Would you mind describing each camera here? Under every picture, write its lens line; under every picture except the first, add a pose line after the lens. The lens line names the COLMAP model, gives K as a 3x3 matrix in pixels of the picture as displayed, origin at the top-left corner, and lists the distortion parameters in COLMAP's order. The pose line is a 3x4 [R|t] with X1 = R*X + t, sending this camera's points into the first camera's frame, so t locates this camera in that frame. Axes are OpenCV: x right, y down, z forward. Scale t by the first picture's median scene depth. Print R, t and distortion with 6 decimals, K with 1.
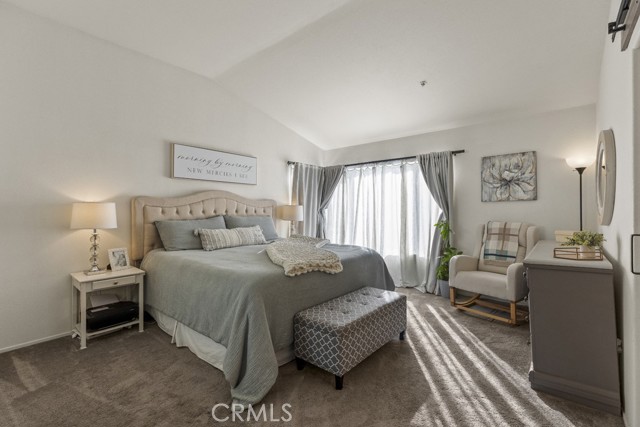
lens RADIAL K [[286.0, 0, 317.4], [0, 286.0, 211.0], [0, 0, 1]] dist [0.002934, 0.001231]
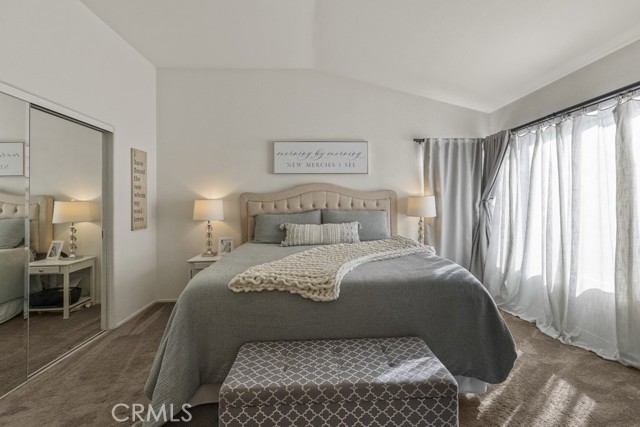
lens RADIAL K [[286.0, 0, 332.1], [0, 286.0, 201.5], [0, 0, 1]] dist [0.002934, 0.001231]
pose [[0.698661, -0.016310, -0.715267, 0.367671], [0.012694, 0.999865, -0.010401, -0.000633], [0.715340, -0.001813, 0.698774, 0.377782]]
